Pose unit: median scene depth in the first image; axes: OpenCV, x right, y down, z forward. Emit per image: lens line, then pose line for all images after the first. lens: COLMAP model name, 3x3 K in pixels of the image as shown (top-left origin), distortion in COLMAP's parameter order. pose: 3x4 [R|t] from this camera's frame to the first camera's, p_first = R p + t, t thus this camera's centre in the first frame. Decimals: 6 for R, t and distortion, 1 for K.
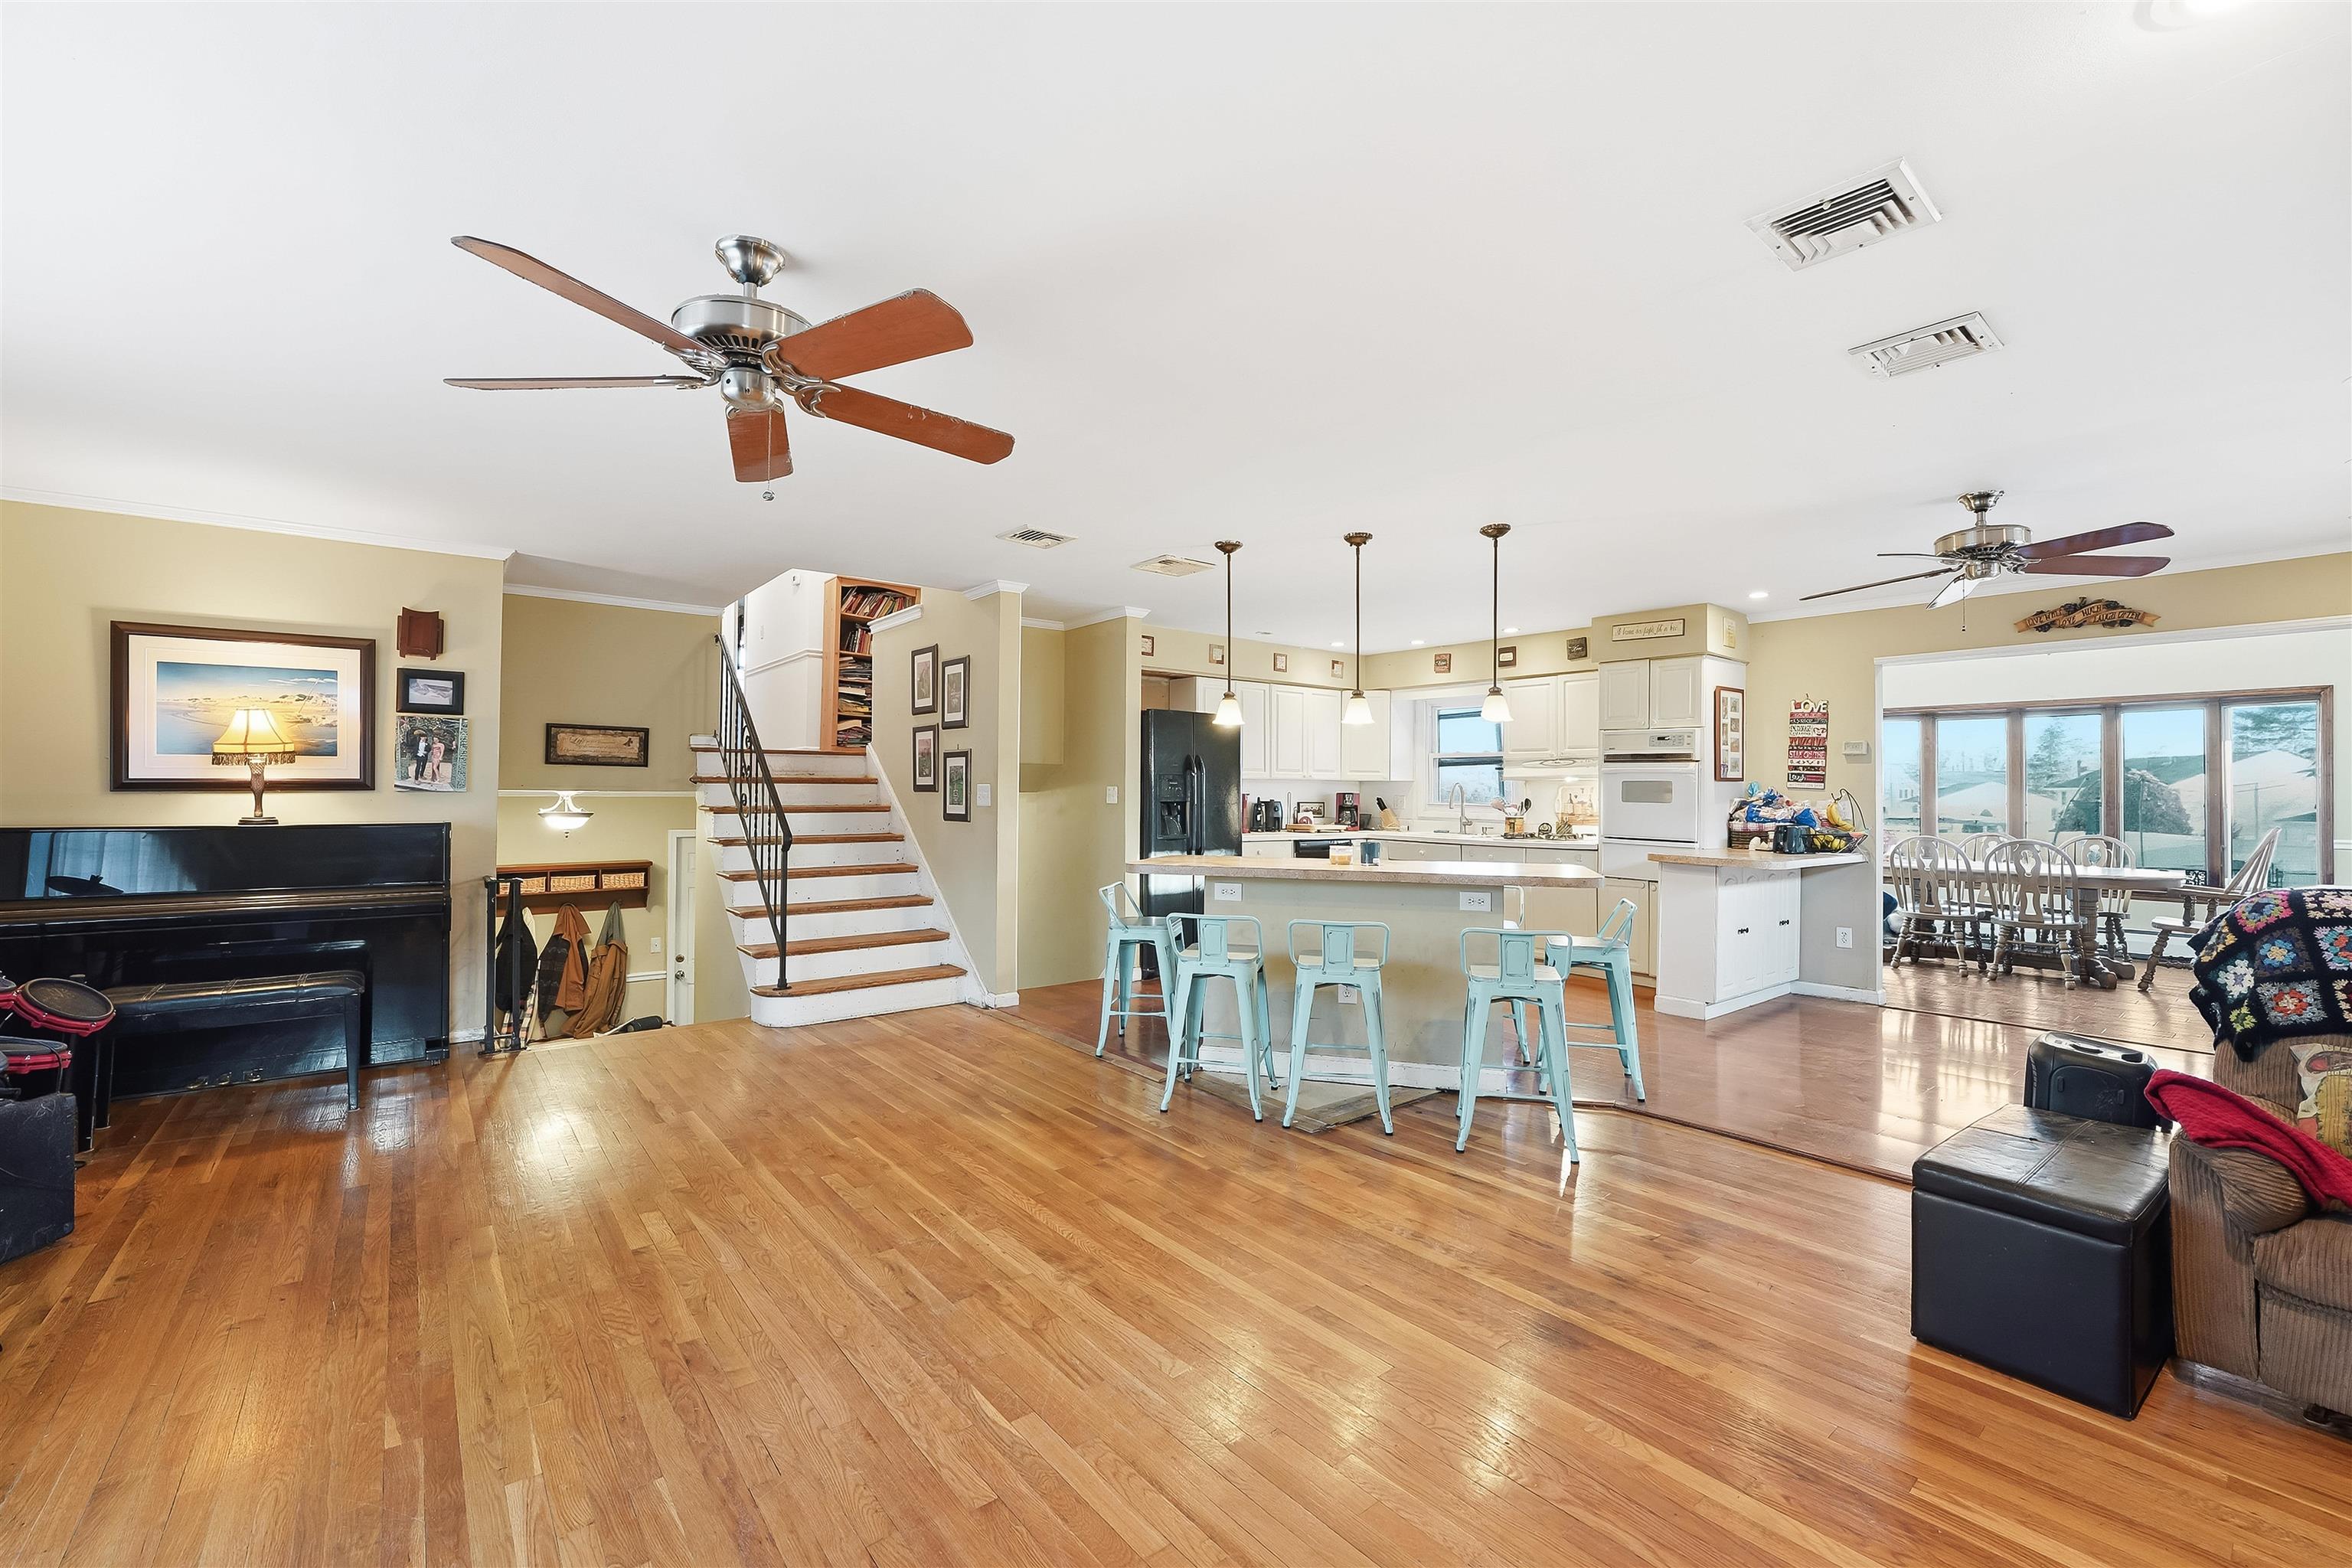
lens RADIAL K [[979.8, 0, 1173.6], [0, 979.8, 817.7], [0, 0, 1]] dist [-0.017532, 0.000446]
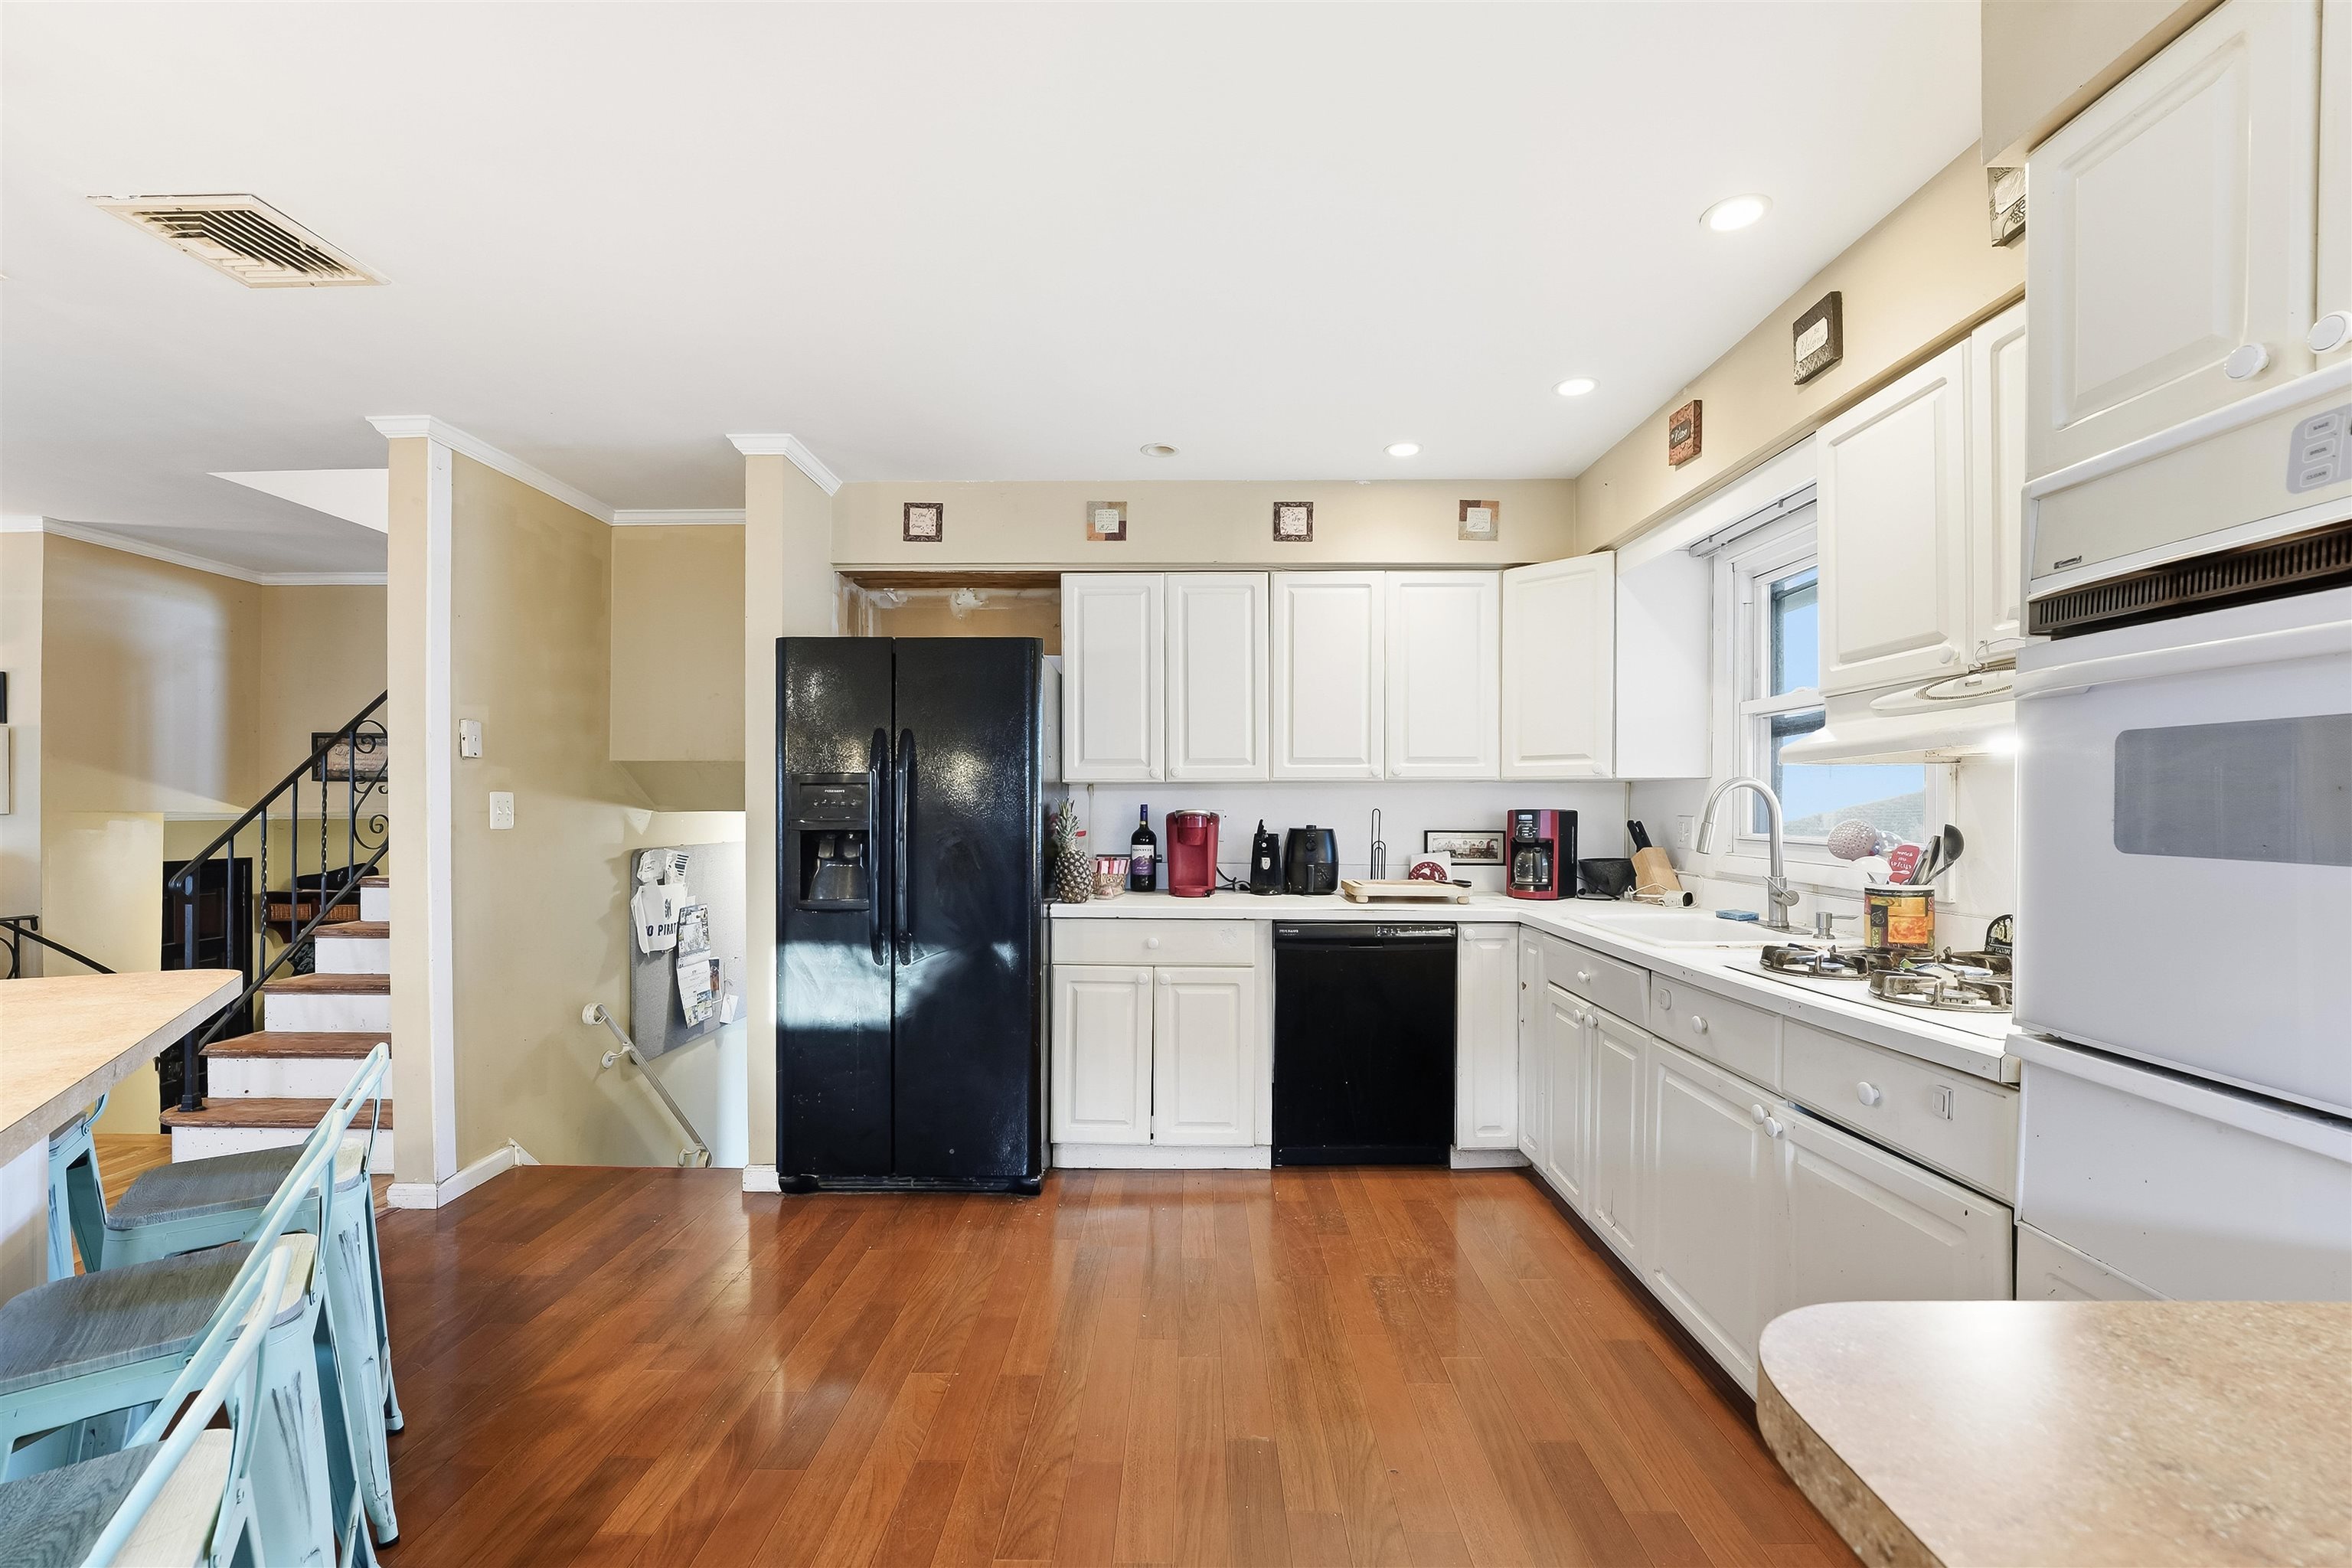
lens RADIAL K [[979.8, 0, 1173.6], [0, 979.8, 817.7], [0, 0, 1]] dist [-0.017532, 0.000446]
pose [[0.774361, -0.000447, -0.632743, 0.521081], [-0.010863, 0.999843, -0.014001, -0.021898], [0.632650, 0.017715, 0.774235, 0.915127]]
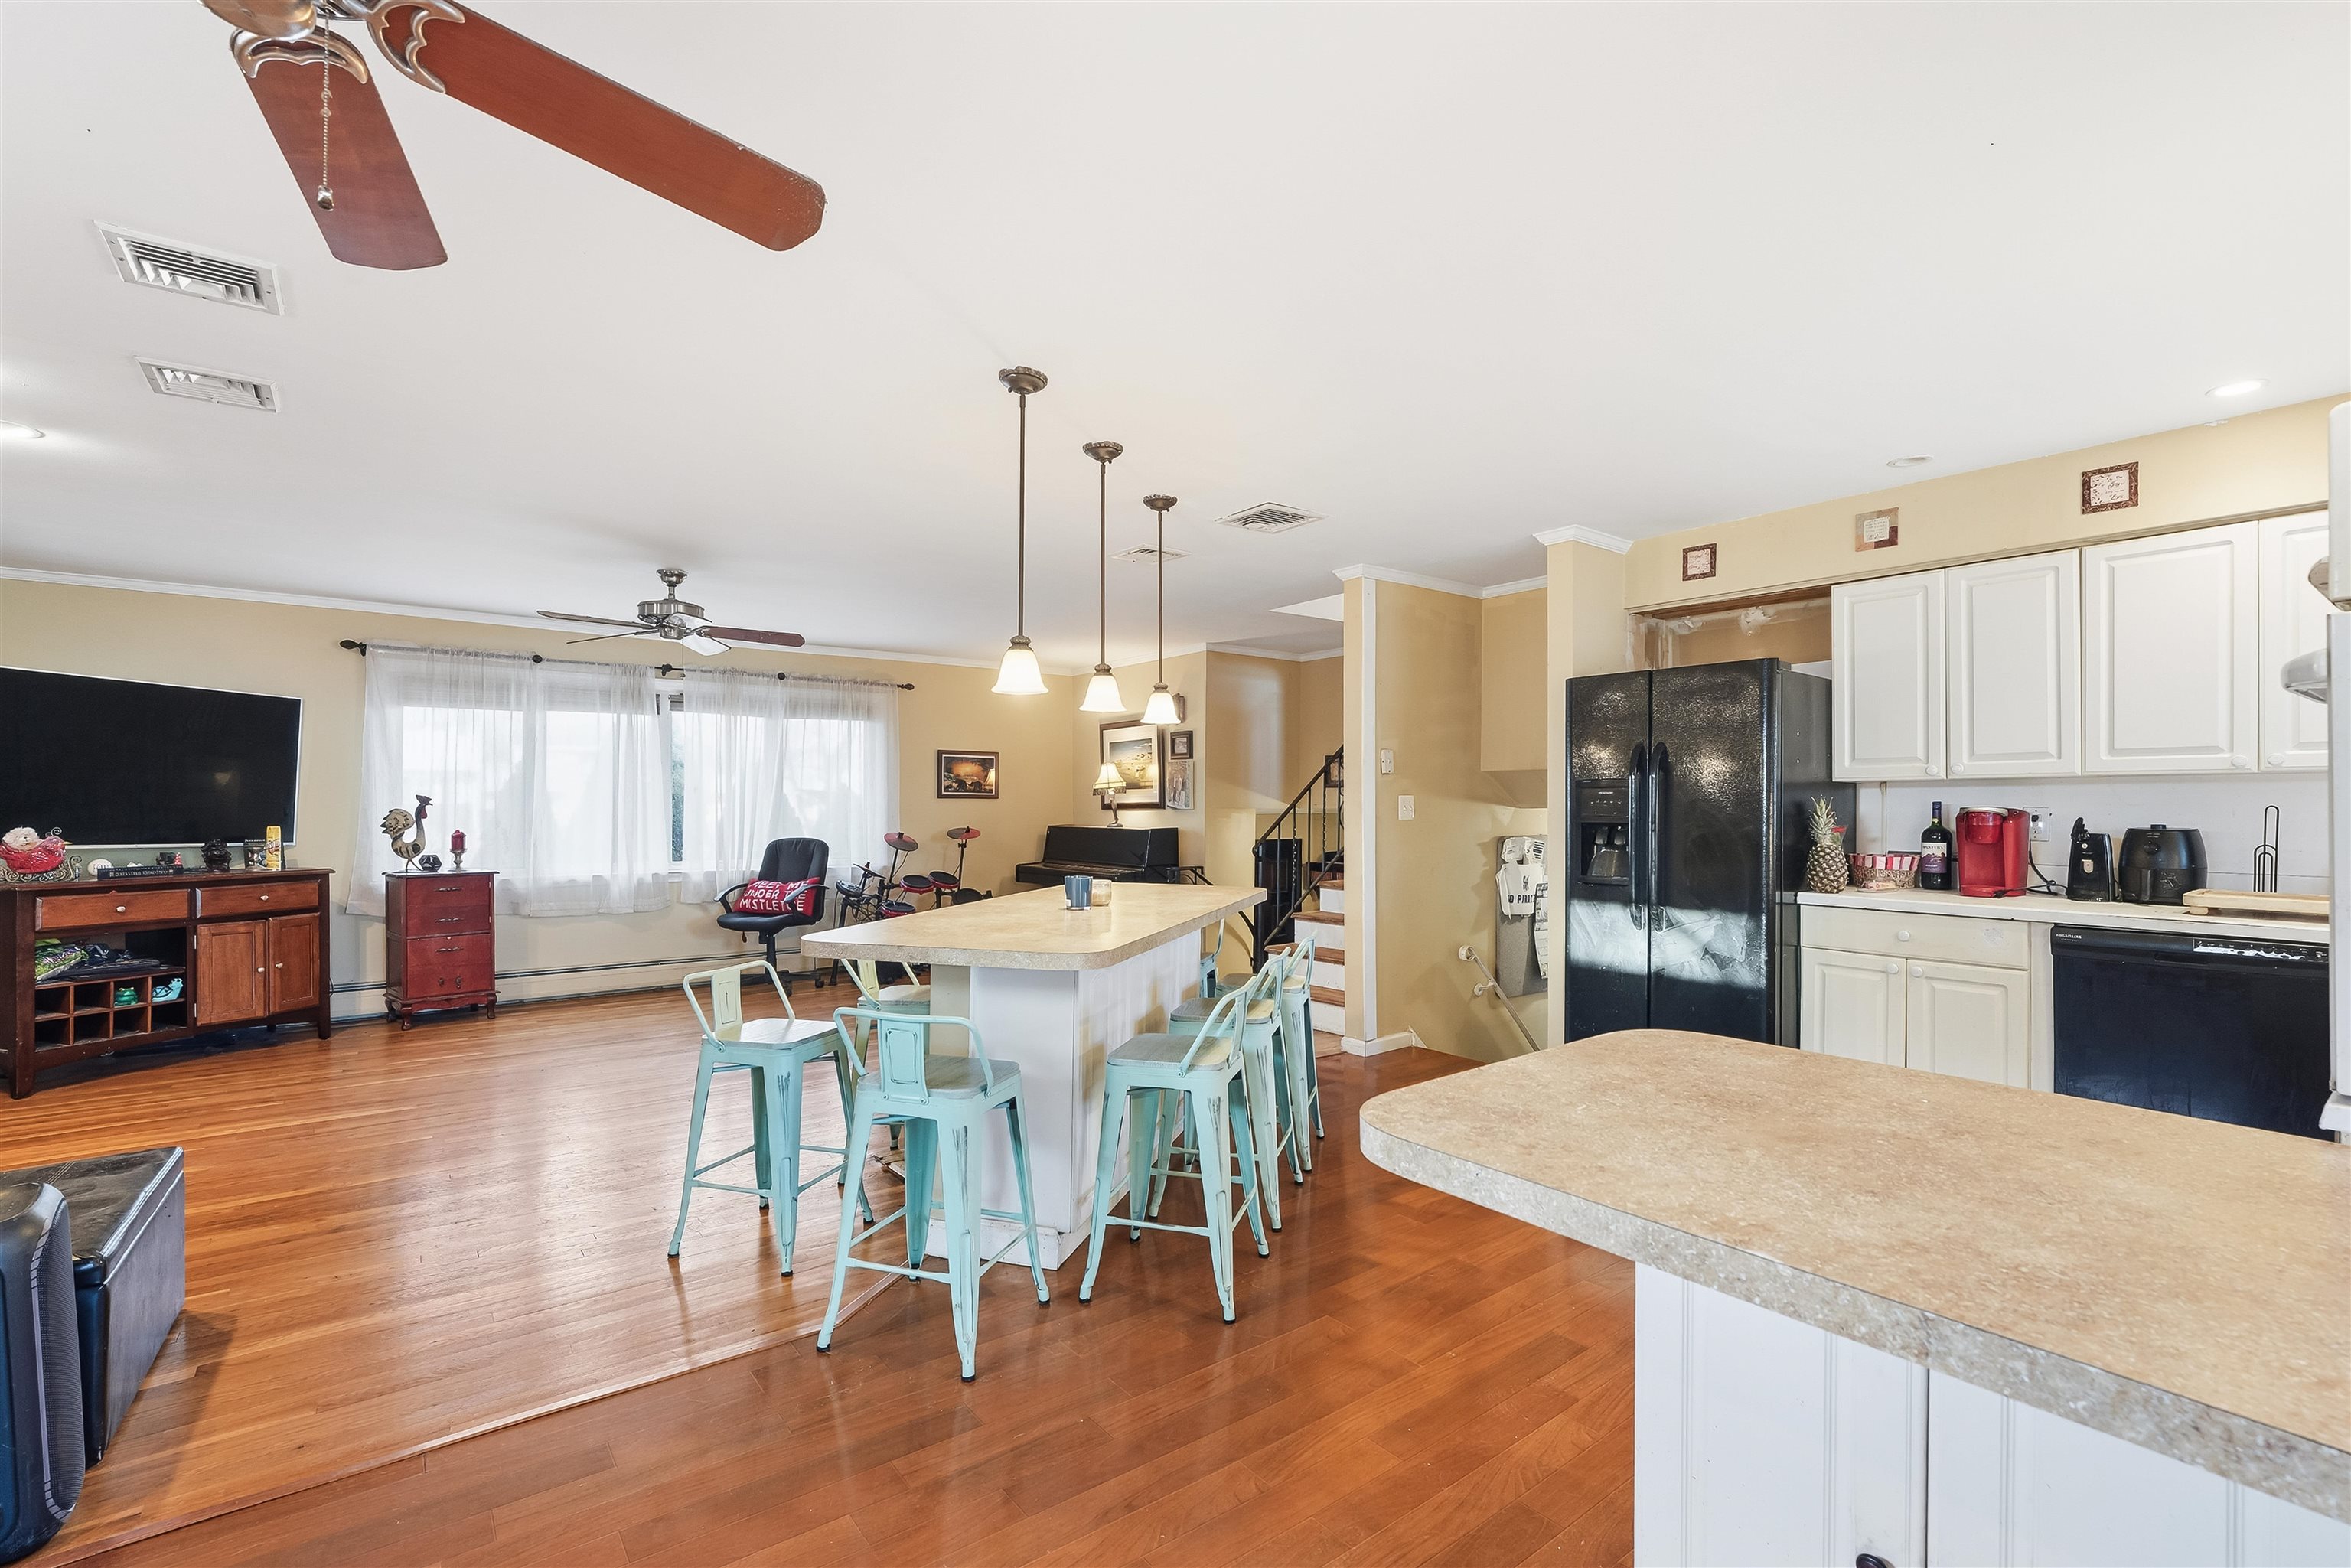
lens RADIAL K [[1017.1, 0, 1179.3], [0, 1017.1, 806.8], [0, 0, 1]] dist [-0.038322, 0.000035]
pose [[-0.013723, -0.004629, -0.999895, 0.772921], [-0.022868, 0.999729, -0.004314, -0.022066], [0.999644, 0.022807, -0.013825, 0.918755]]
